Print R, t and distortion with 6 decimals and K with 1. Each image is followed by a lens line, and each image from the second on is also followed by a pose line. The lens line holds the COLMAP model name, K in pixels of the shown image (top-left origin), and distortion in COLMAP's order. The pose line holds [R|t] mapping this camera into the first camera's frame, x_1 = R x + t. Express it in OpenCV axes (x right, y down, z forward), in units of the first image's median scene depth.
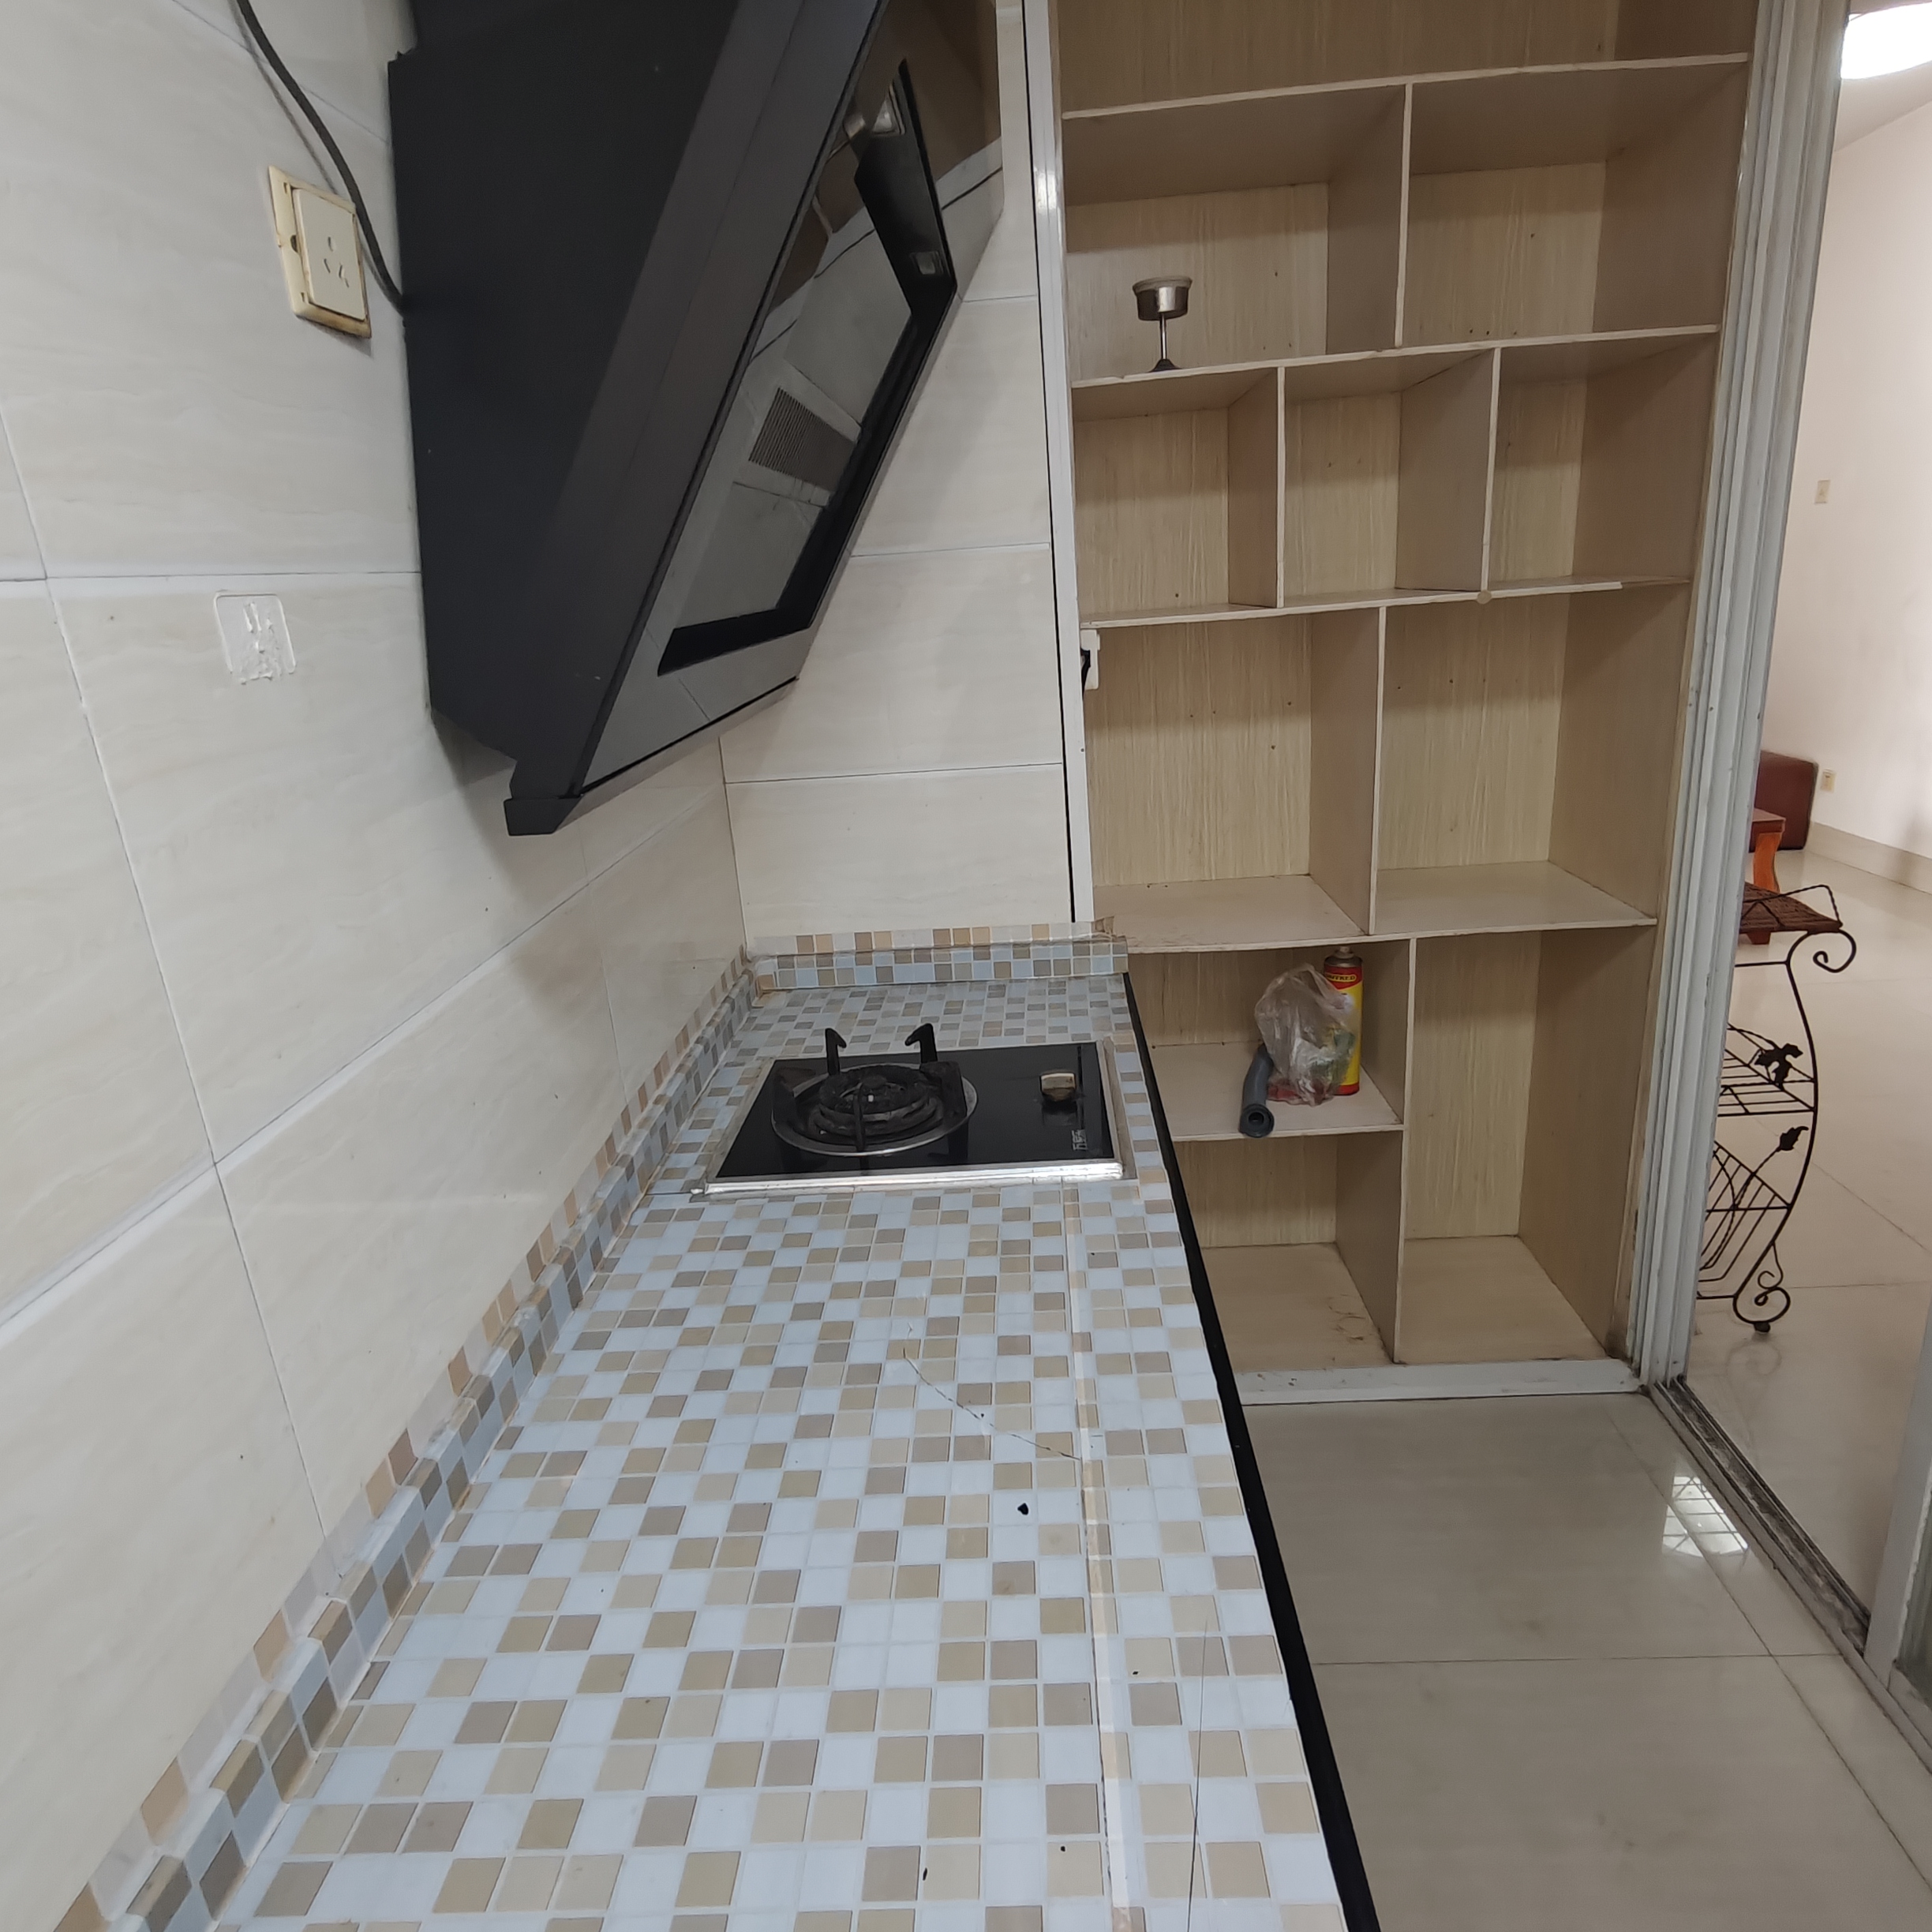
lens RADIAL K [[1219.4, 0, 980.0], [0, 1219.4, 960.8], [0, 0, 1]] dist [0.000812, 0.003532]
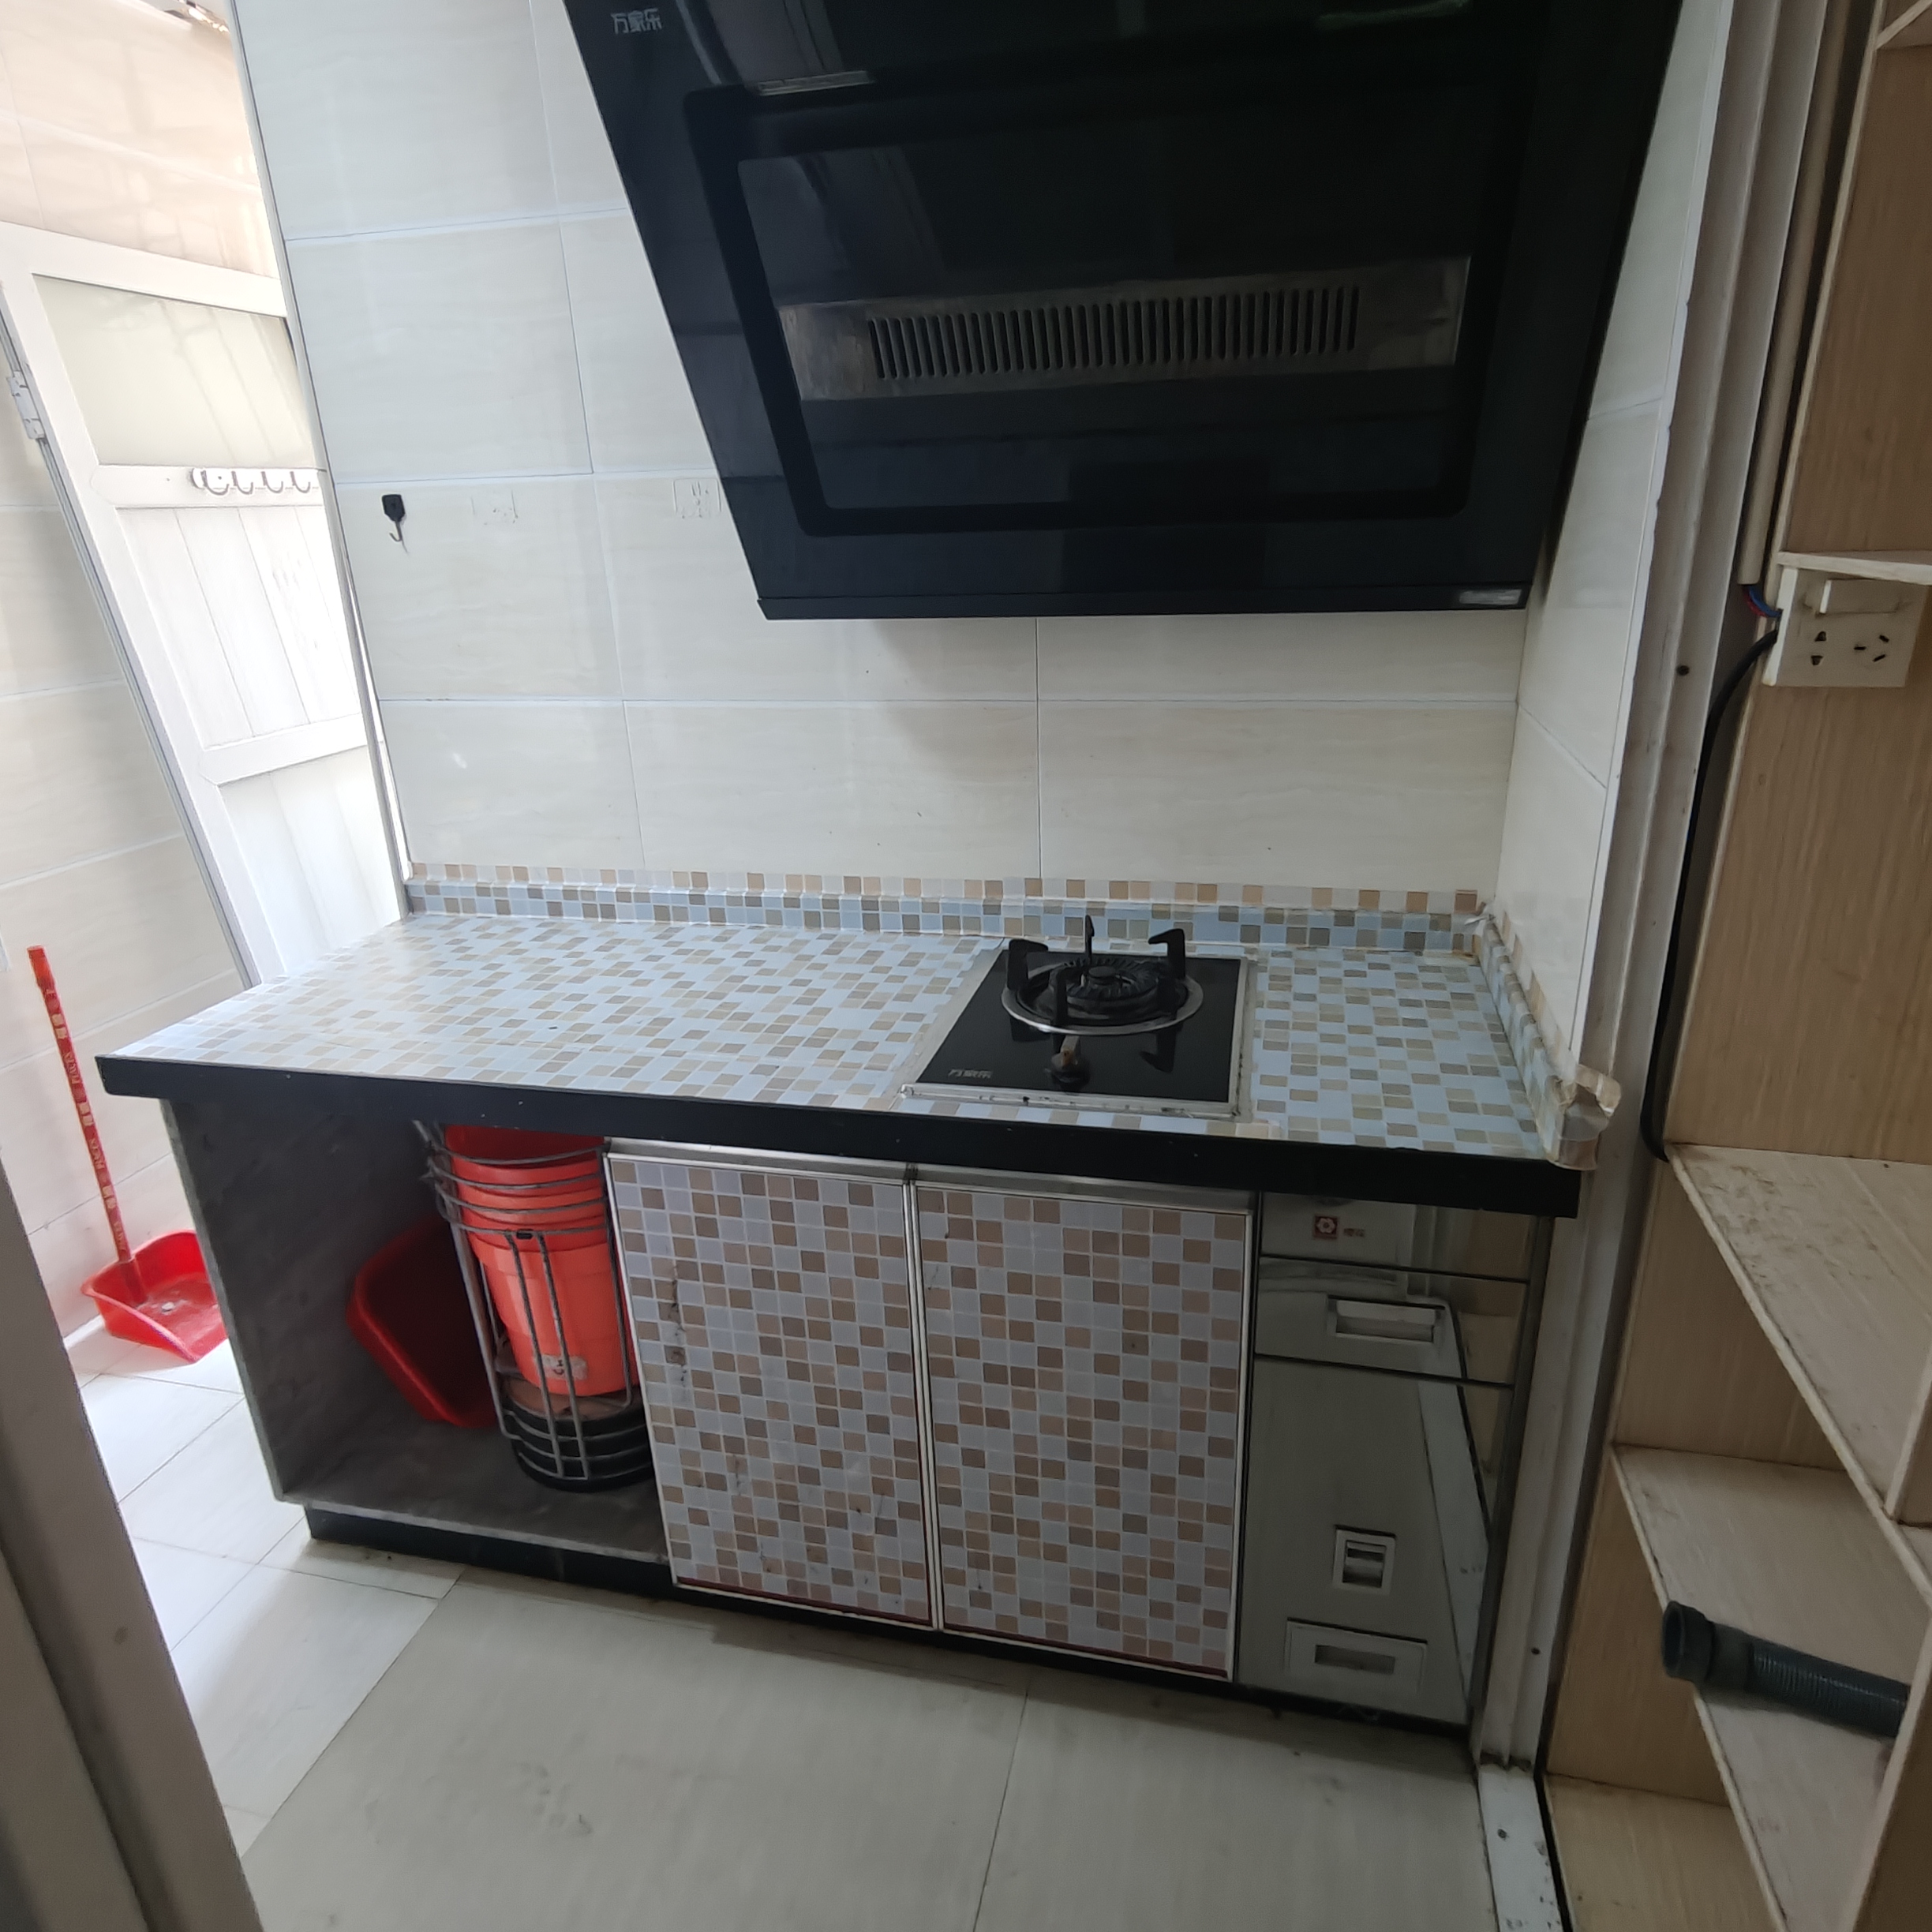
lens RADIAL K [[1219.4, 0, 975.2], [0, 1219.4, 964.7], [0, 0, 1]] dist [0.000812, 0.003532]
pose [[-0.199879, 0.404391, -0.892478, 1.185483], [-0.260658, 0.856091, 0.446280, -0.468125], [0.944514, 0.321833, -0.065707, 1.361424]]
